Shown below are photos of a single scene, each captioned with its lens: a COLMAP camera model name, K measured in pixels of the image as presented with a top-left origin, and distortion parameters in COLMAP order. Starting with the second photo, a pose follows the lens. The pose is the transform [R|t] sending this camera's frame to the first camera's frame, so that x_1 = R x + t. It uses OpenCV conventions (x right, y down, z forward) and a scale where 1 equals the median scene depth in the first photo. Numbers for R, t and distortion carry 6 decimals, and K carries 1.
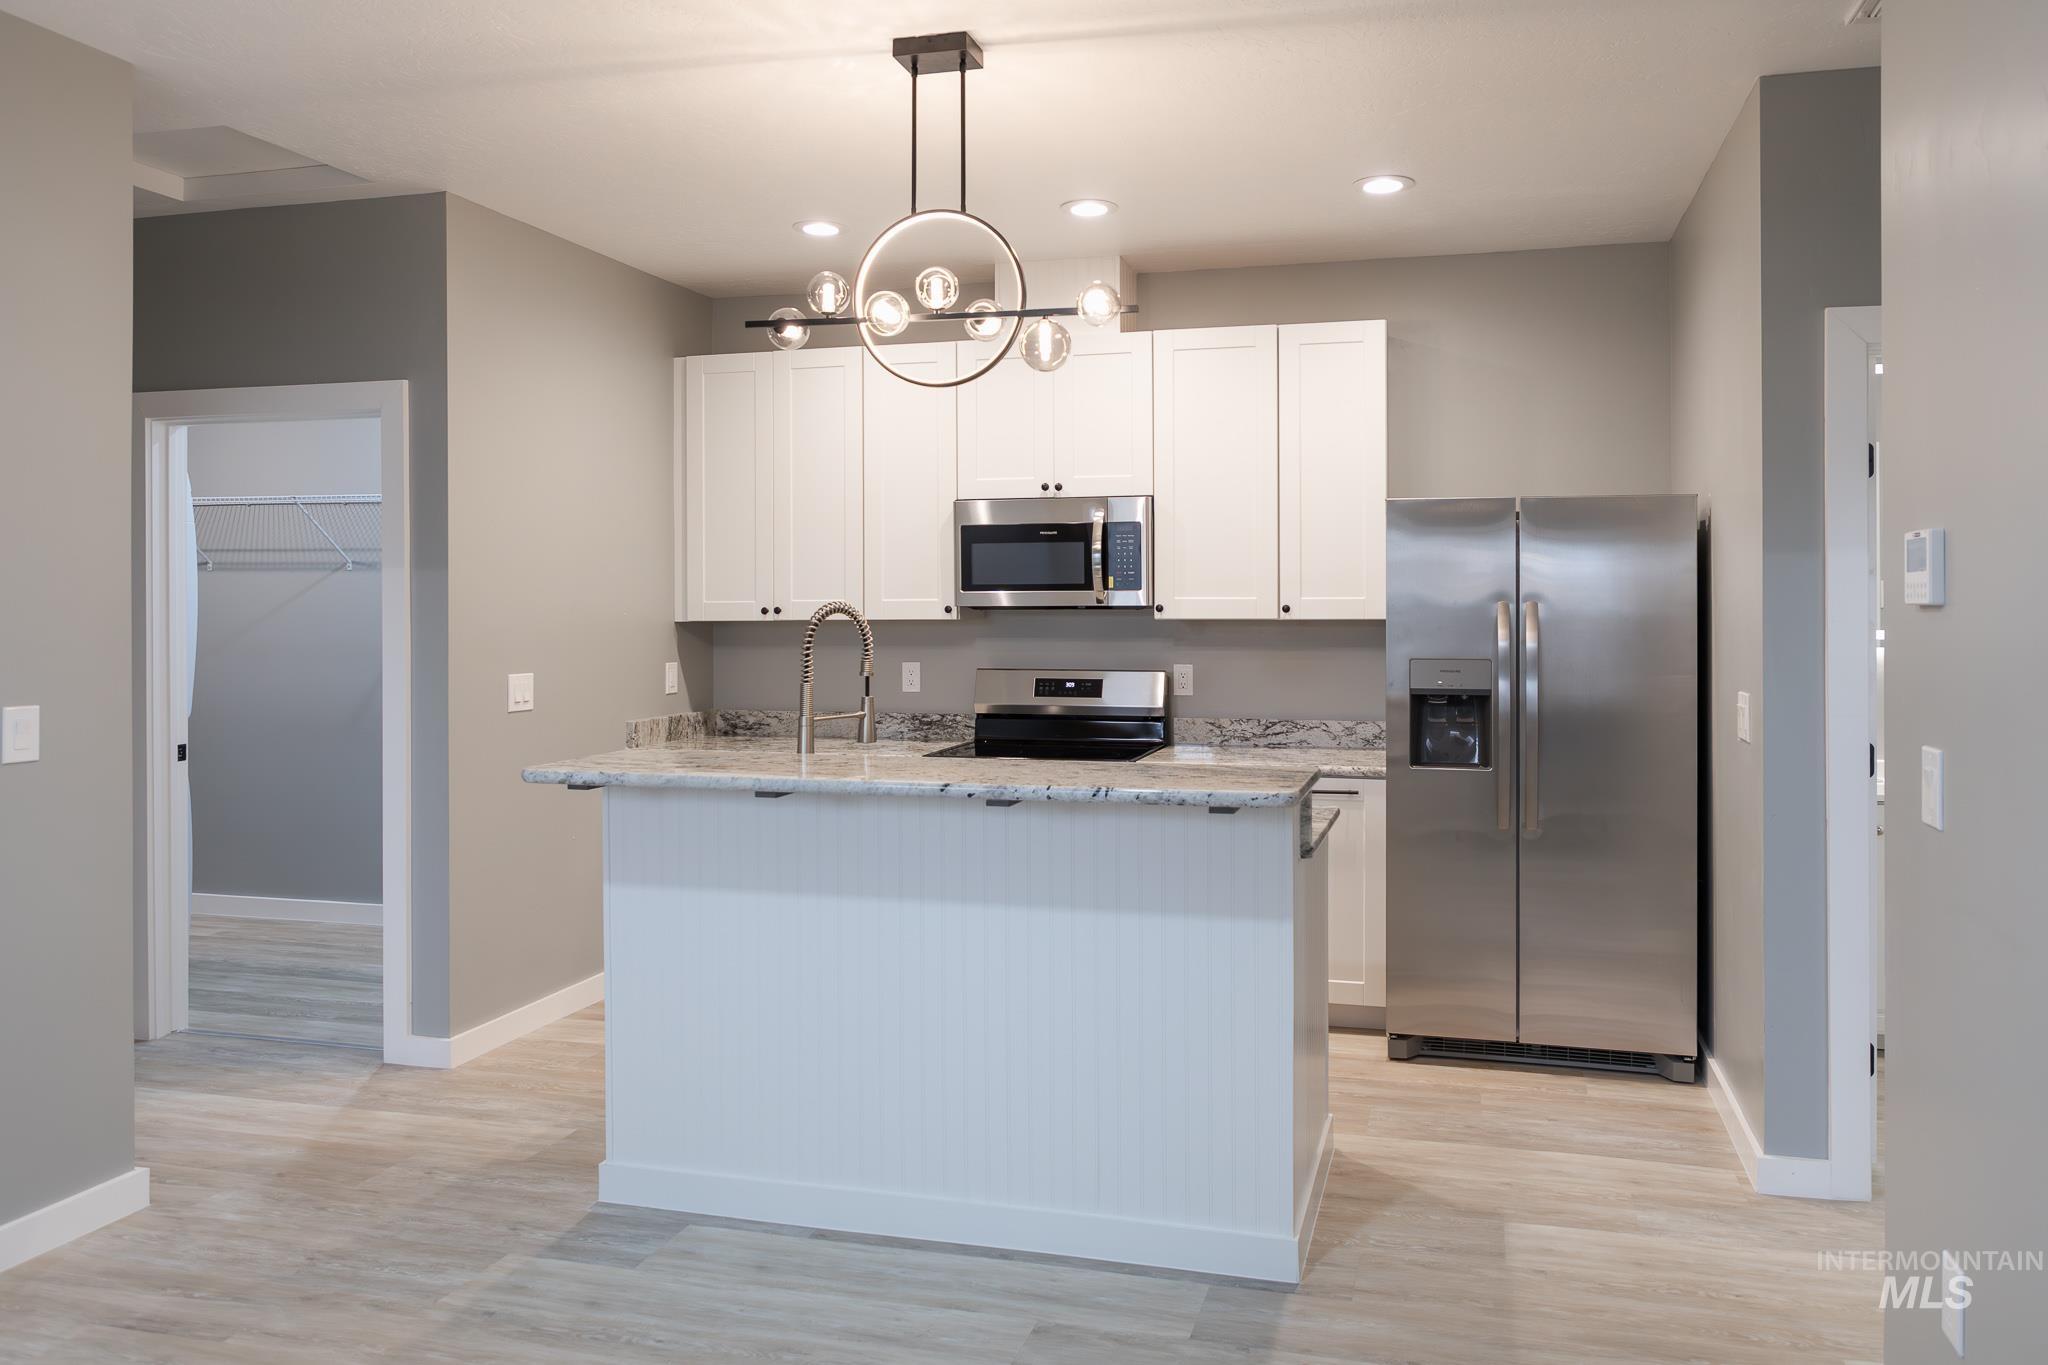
lens RADIAL K [[1536.3, 0, 1059.8], [0, 1536.3, 592.1], [0, 0, 1]] dist [-0.004208, 0.000412]
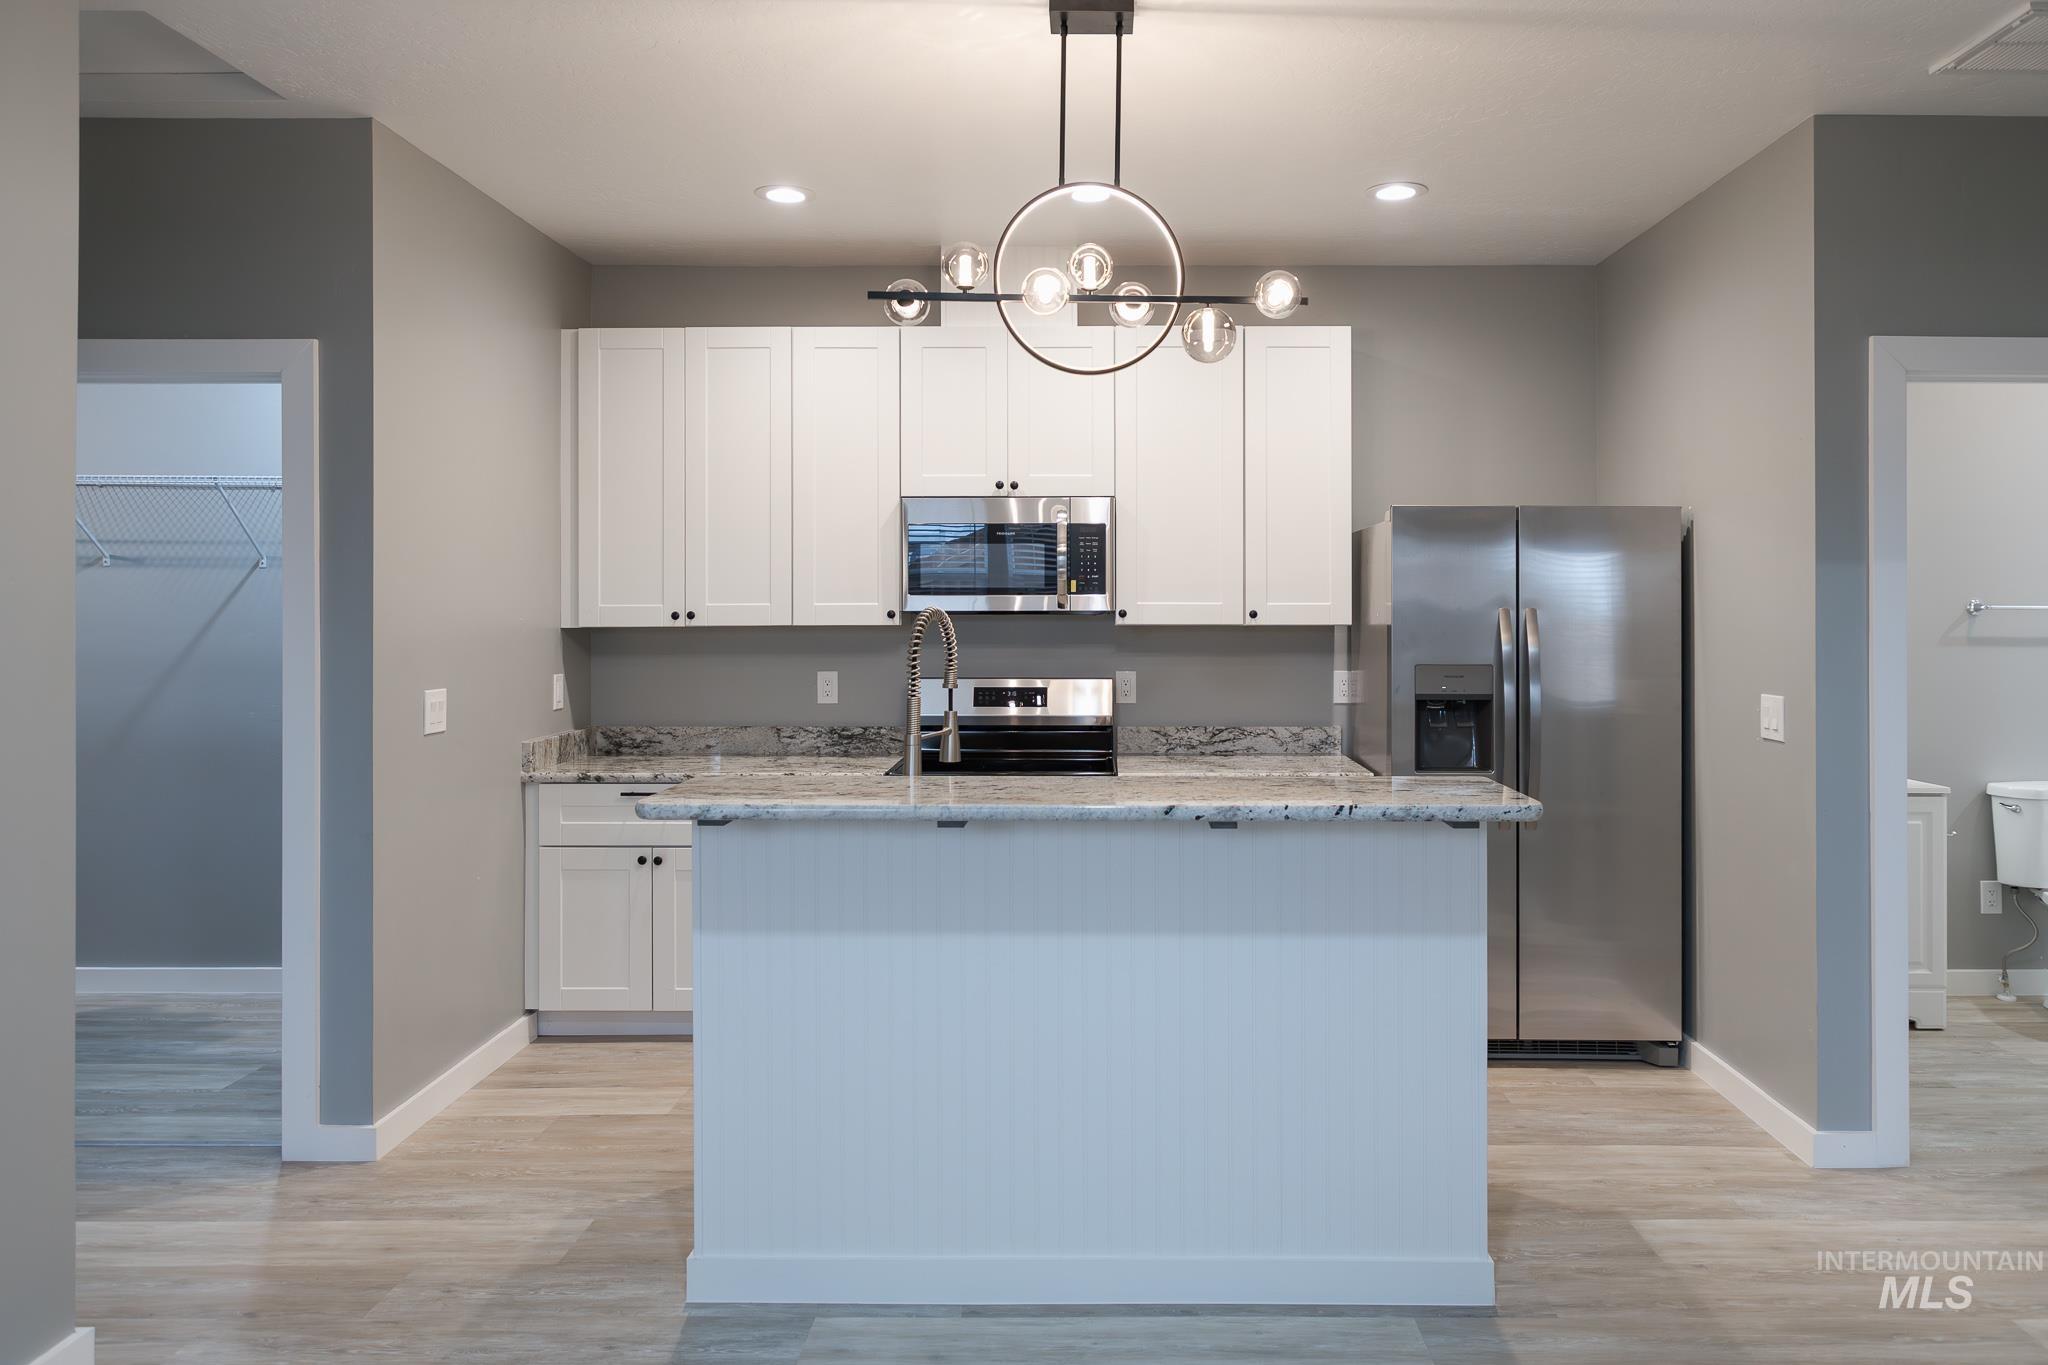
lens RADIAL K [[1545.5, 0, 1091.4], [0, 1545.5, 589.9], [0, 0, 1]] dist [-0.000394, 0.000353]
pose [[0.964930, 0.005176, 0.262456, -0.243593], [-0.004268, 0.999983, -0.004030, -0.000355], [-0.262472, 0.002768, 0.964936, 0.080036]]
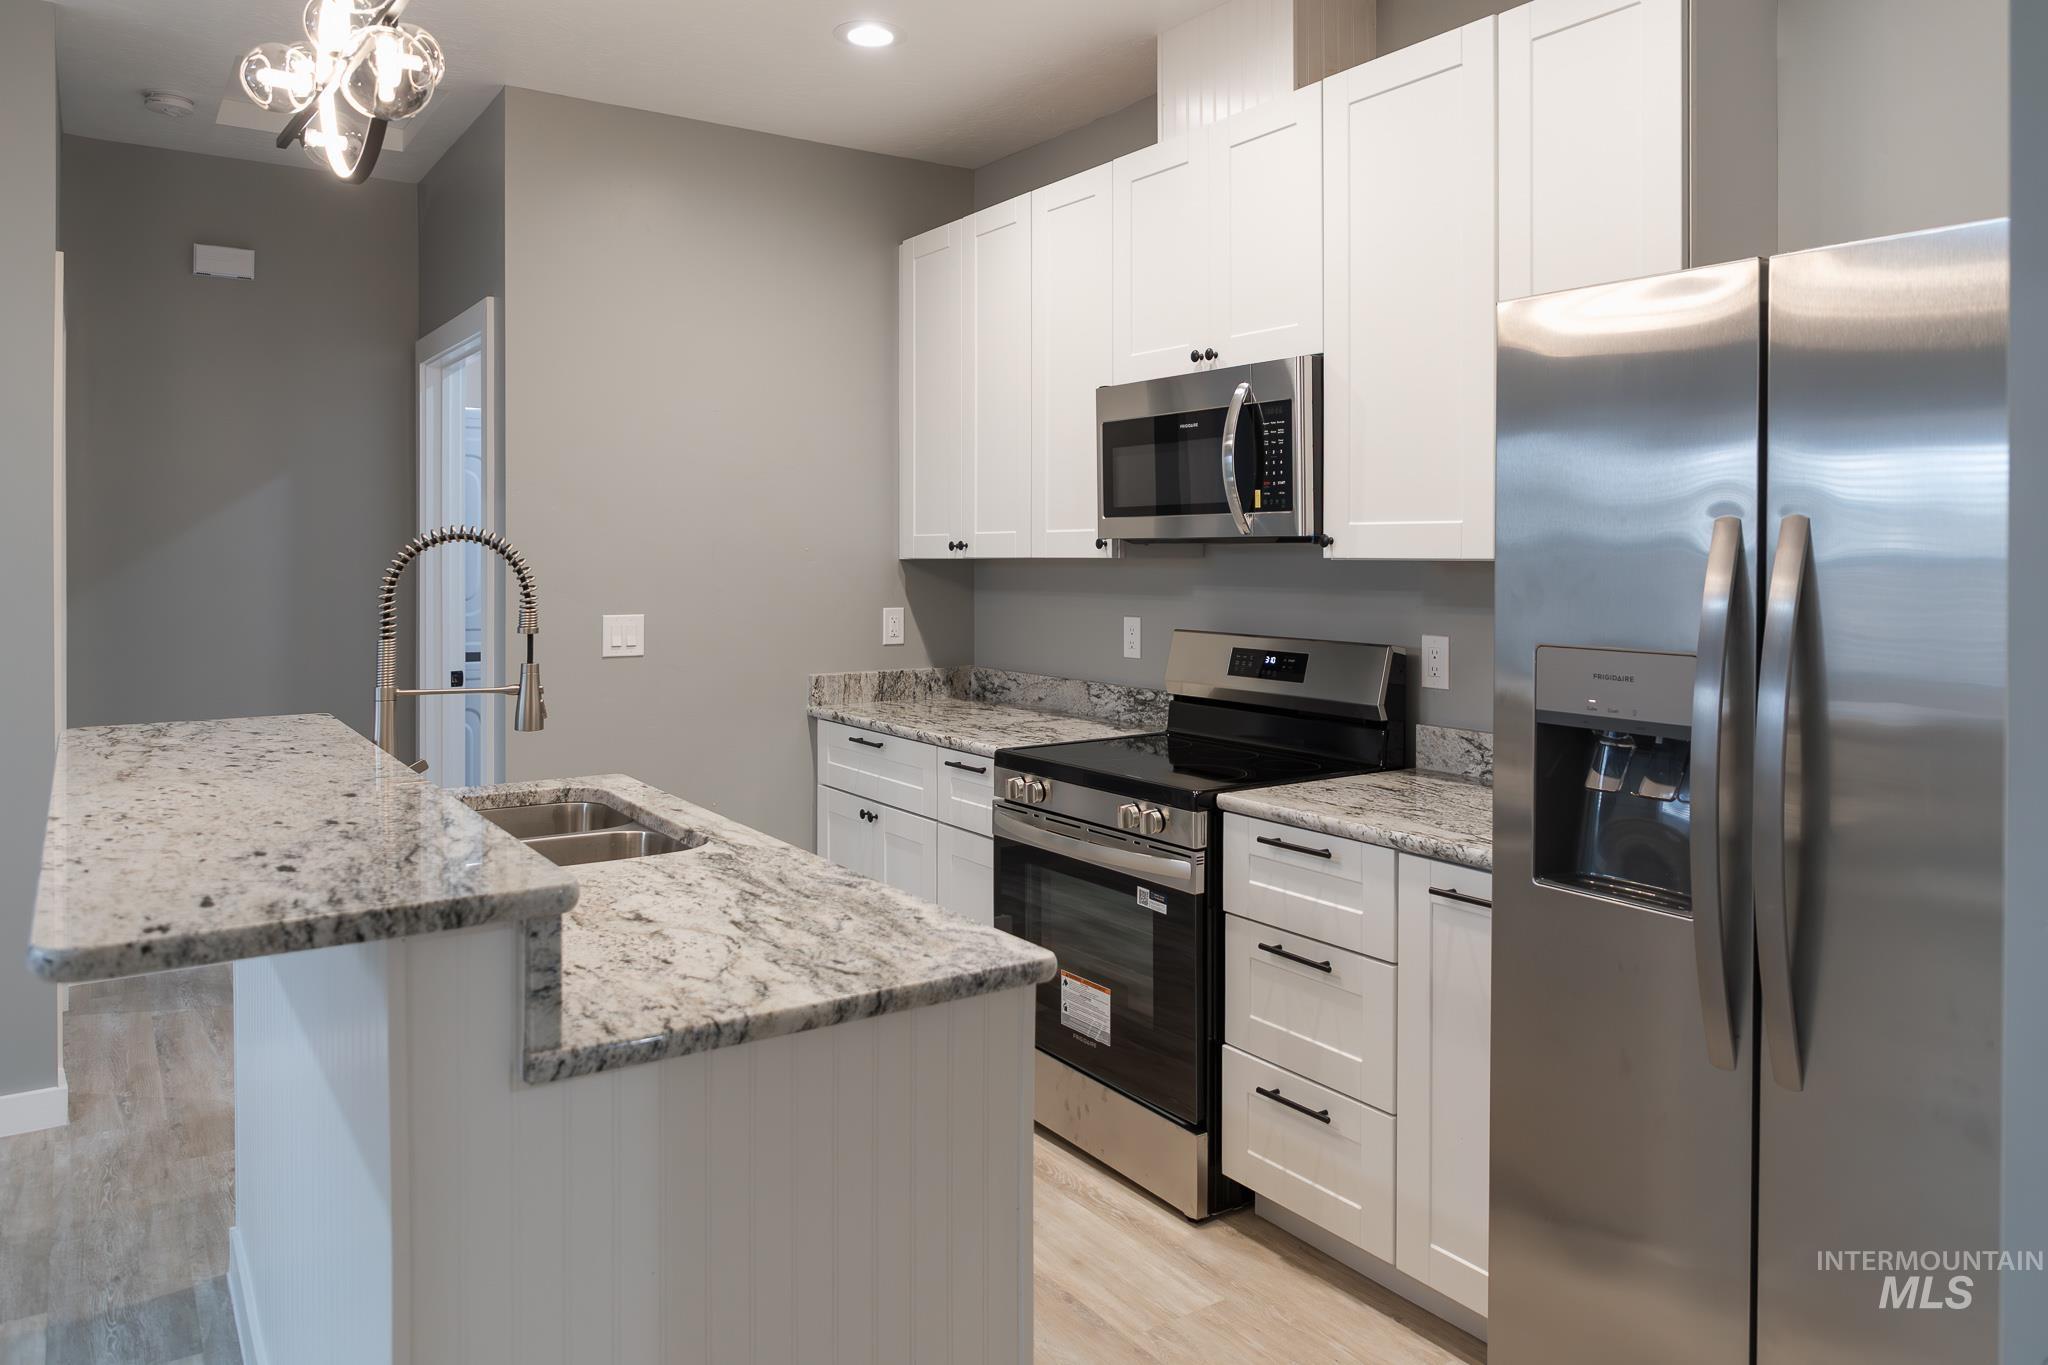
lens RADIAL K [[1409.3, 0, 990.8], [0, 1409.3, 576.6], [0, 0, 1]] dist [-0.005948, -0.003926]
pose [[0.747824, 0.015218, -0.663722, 0.386823], [0.000295, 0.999730, 0.023254, 0.013557], [0.663897, -0.017585, 0.747618, 0.587403]]
